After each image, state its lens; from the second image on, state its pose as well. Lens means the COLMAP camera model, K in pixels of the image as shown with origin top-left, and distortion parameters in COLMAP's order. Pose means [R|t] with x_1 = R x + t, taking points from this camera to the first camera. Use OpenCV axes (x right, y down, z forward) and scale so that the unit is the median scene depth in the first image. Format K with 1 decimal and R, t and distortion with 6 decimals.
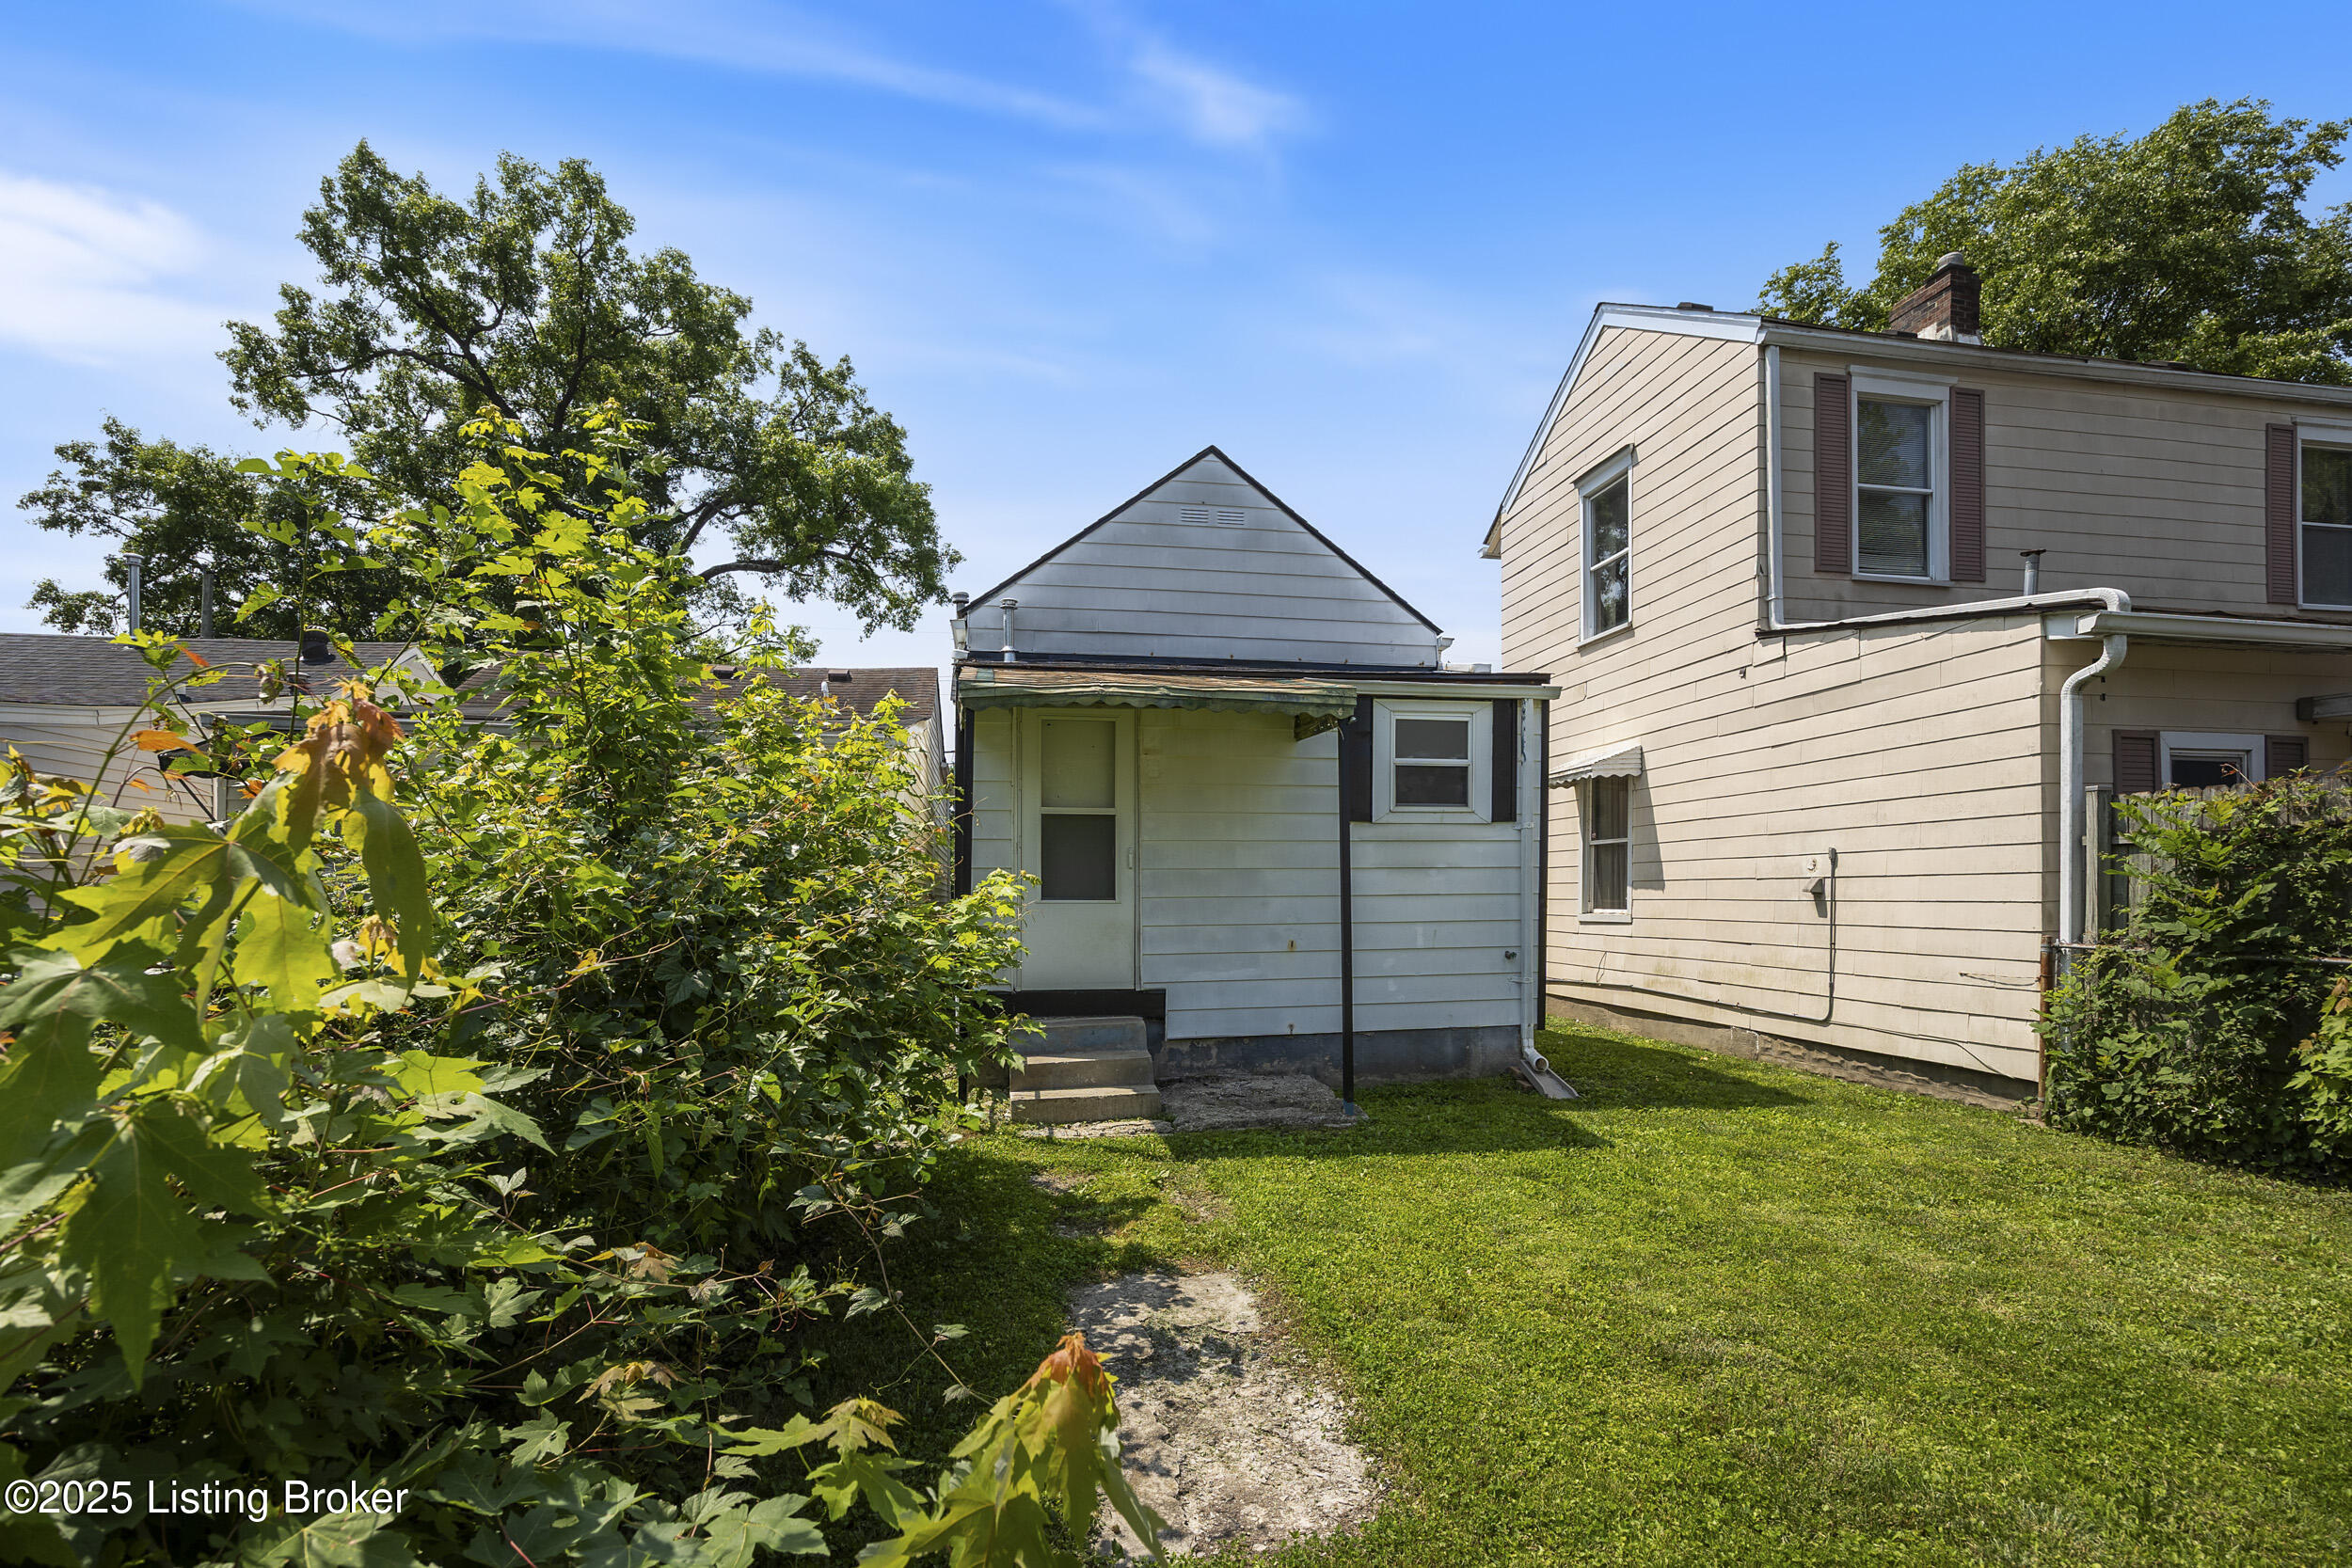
lens RADIAL K [[1061.9, 0, 1180.9], [0, 1061.9, 892.9], [0, 0, 1]] dist [-0.017678, 0.001624]
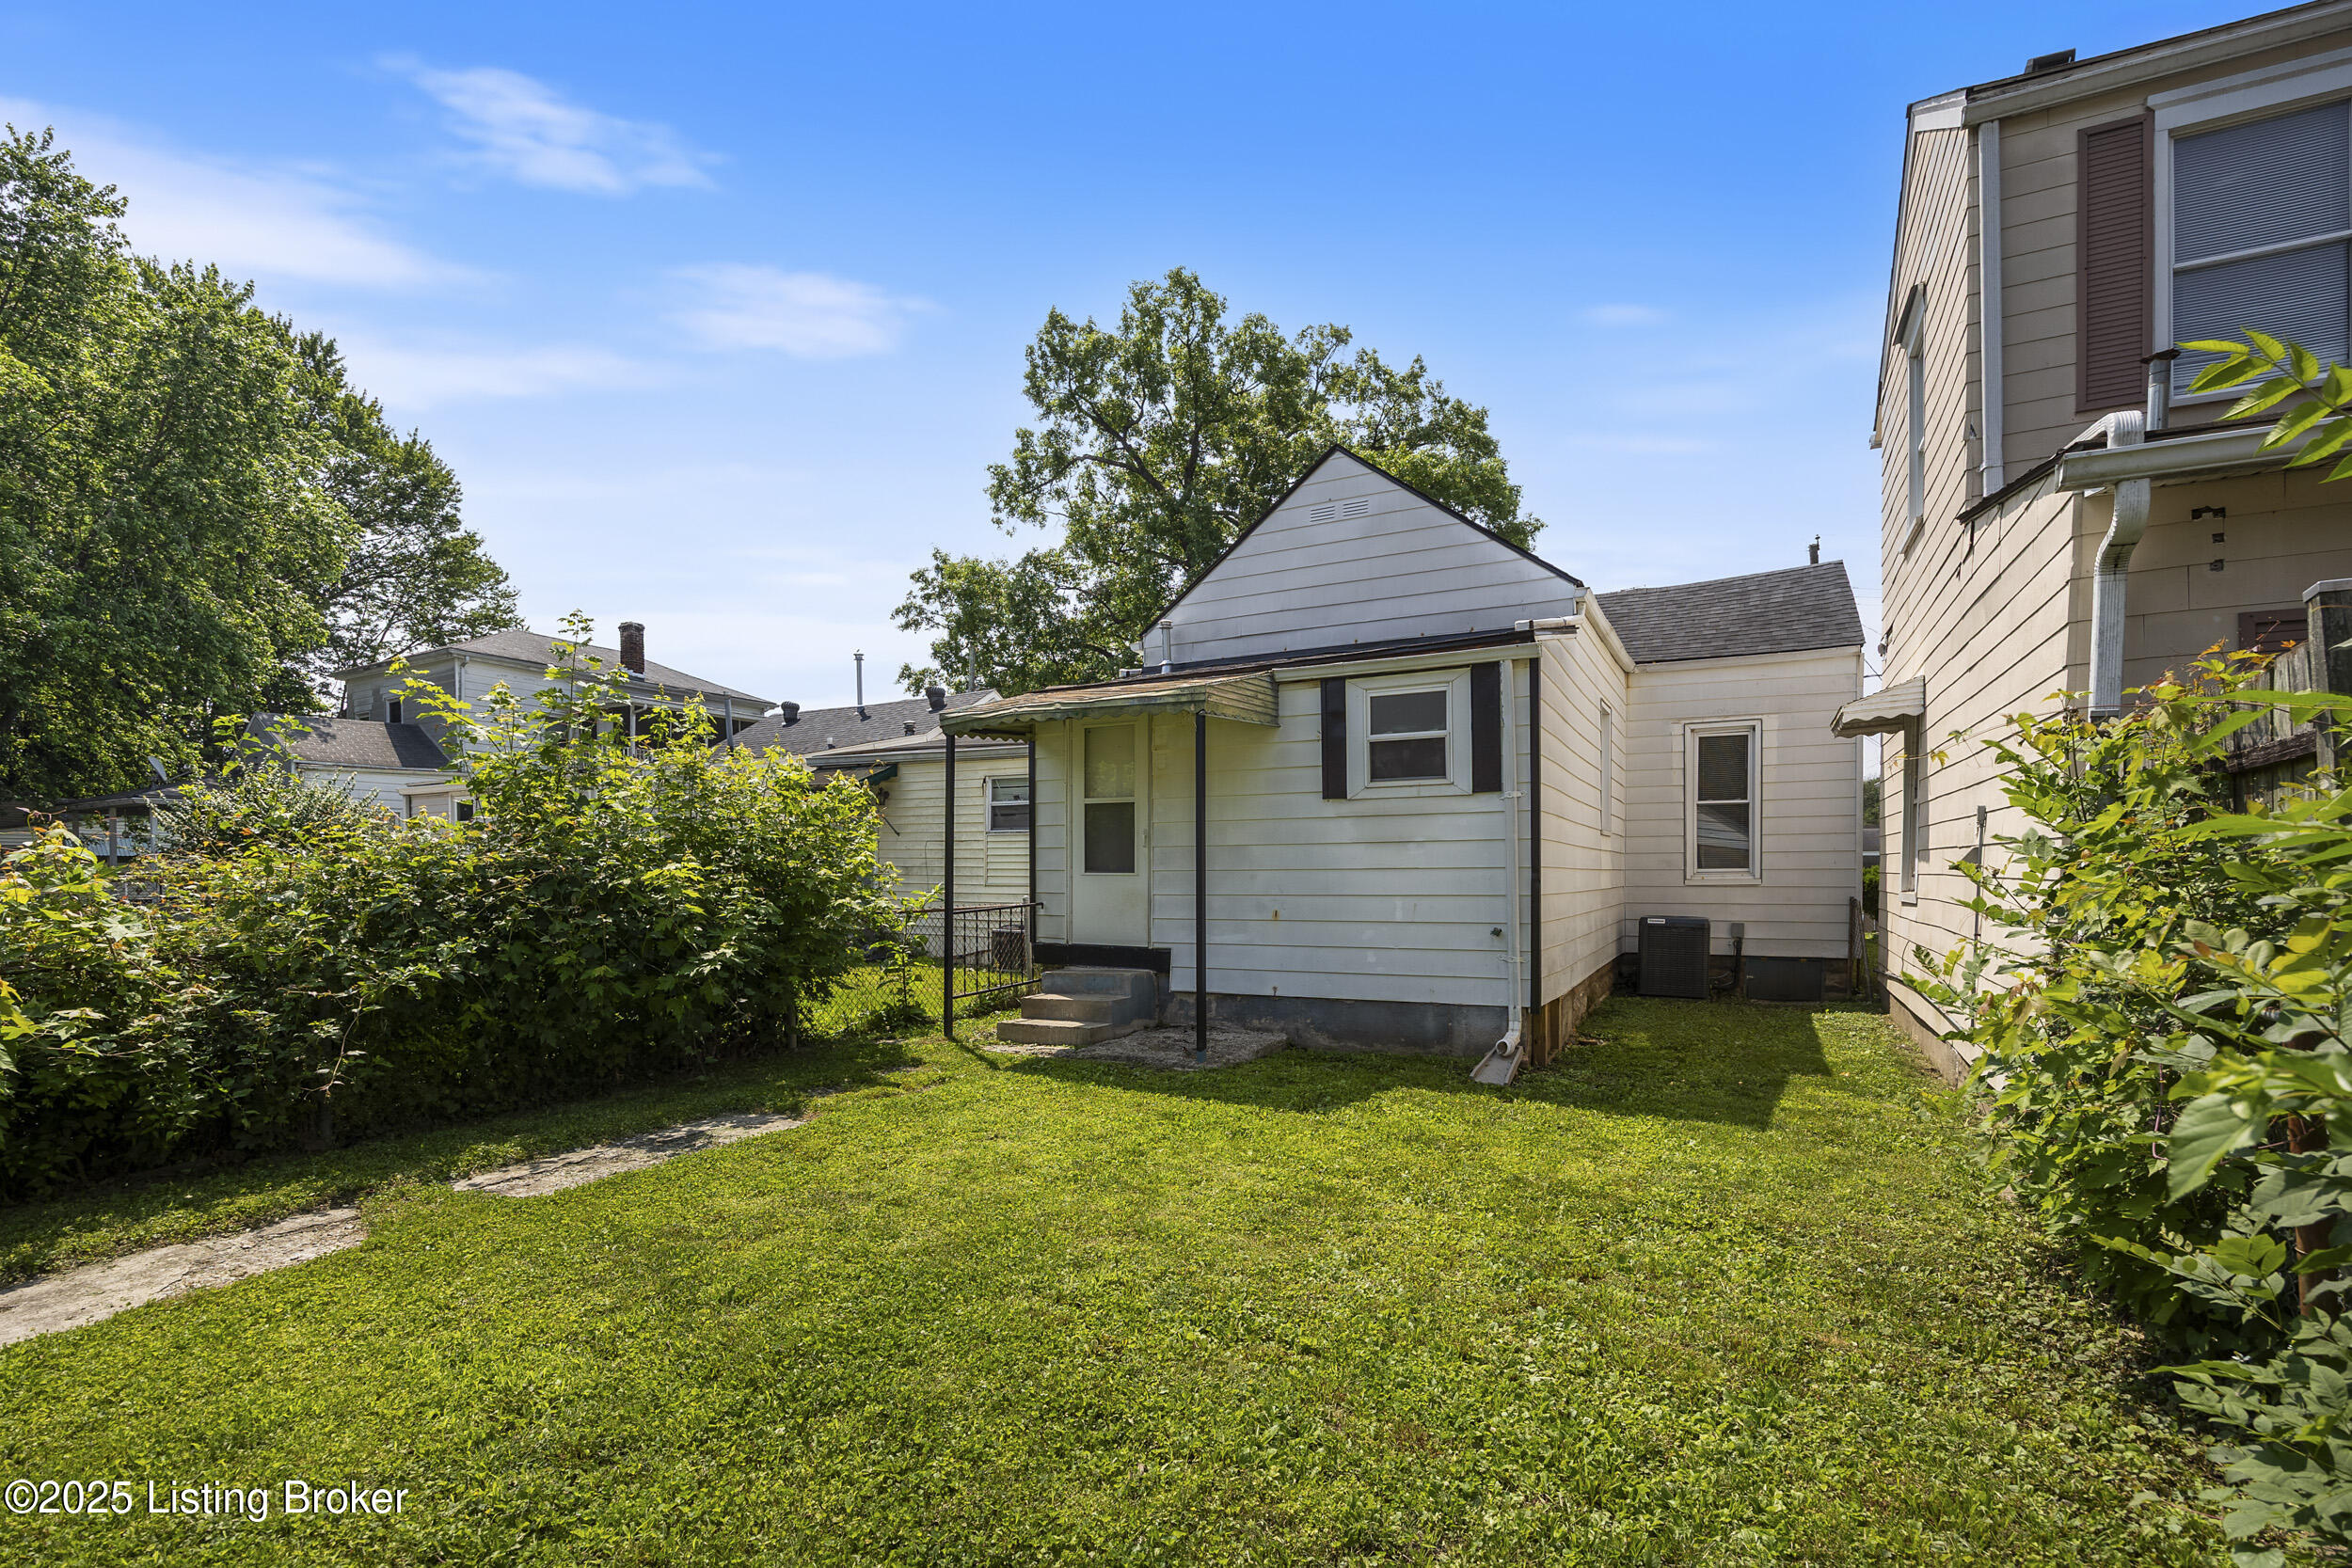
lens RADIAL K [[1061.9, 0, 1169.8], [0, 1061.9, 884.7], [0, 0, 1]] dist [-0.017678, 0.001624]
pose [[0.782300, 0.008236, -0.622847, 0.183769], [0.001818, 0.999878, 0.015505, 0.000286], [0.622899, -0.013262, 0.782190, 0.020560]]
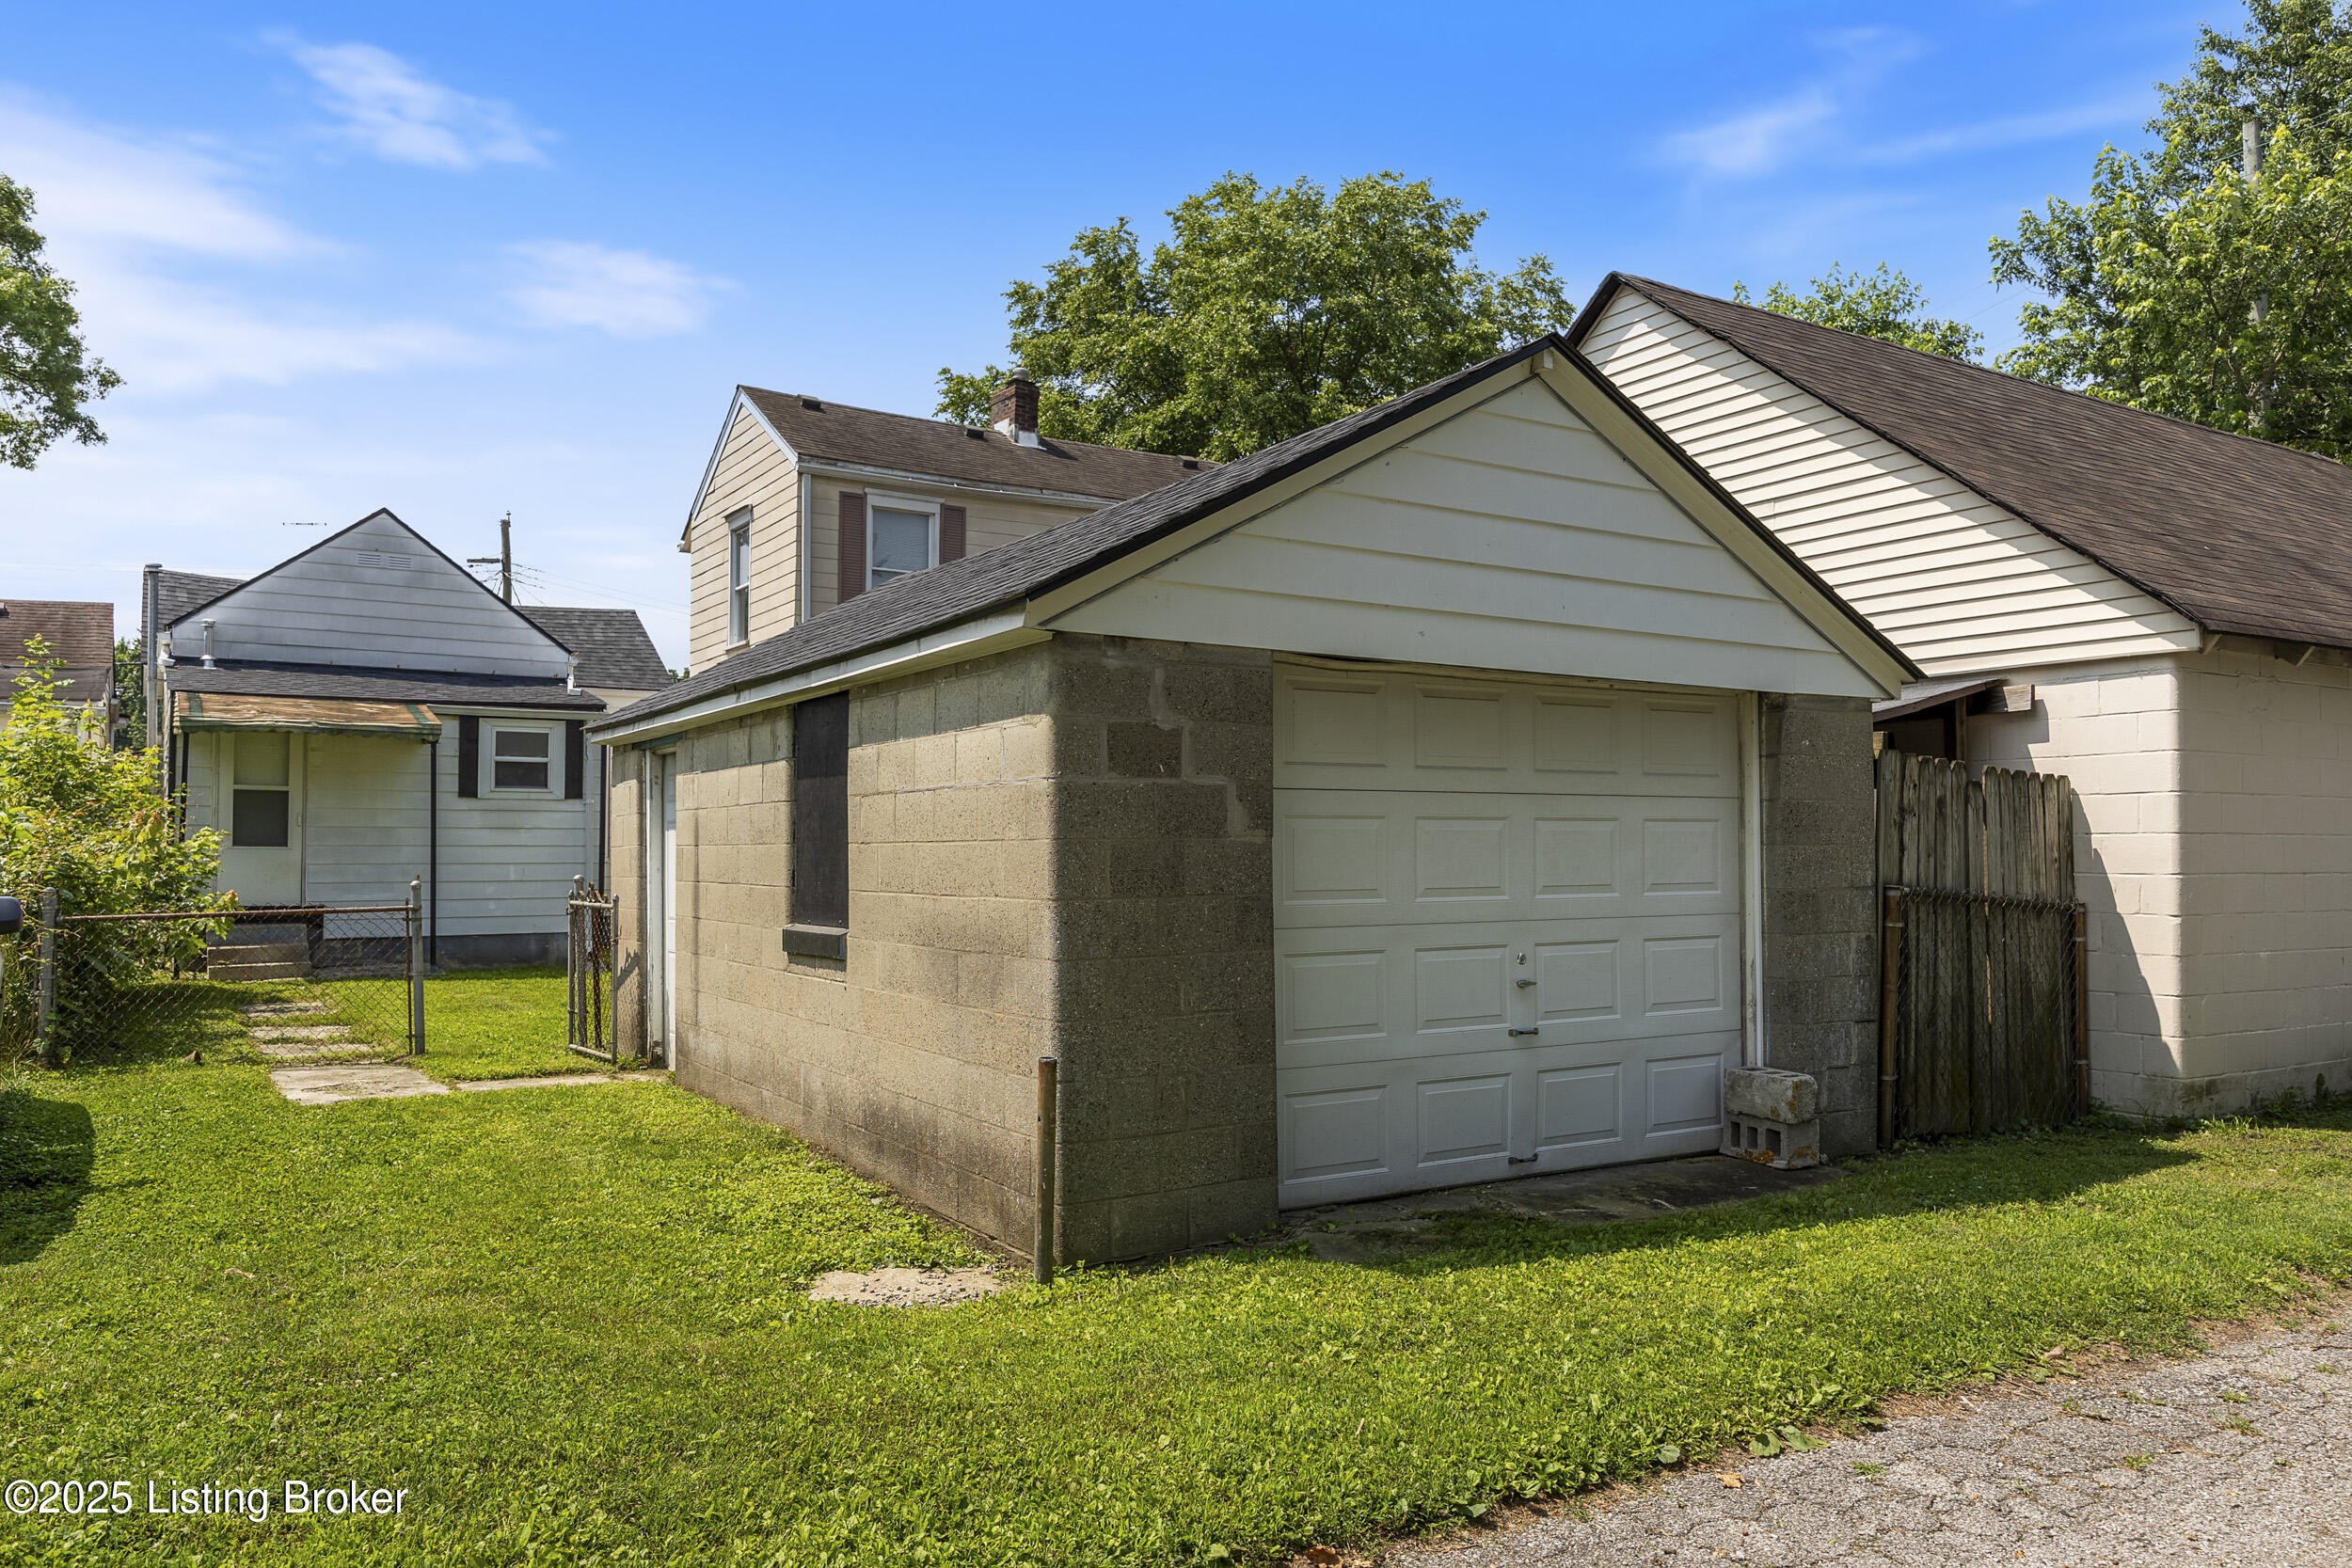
lens RADIAL K [[1654.6, 0, 1153.3], [0, 1654.6, 817.4], [0, 0, 1]] dist [-0.001621, 0.001709]
pose [[0.930712, 0.015750, 0.365414, 0.057239], [-0.007632, 0.999691, -0.023650, 0.002760], [-0.365673, 0.019223, 0.930545, -0.418334]]
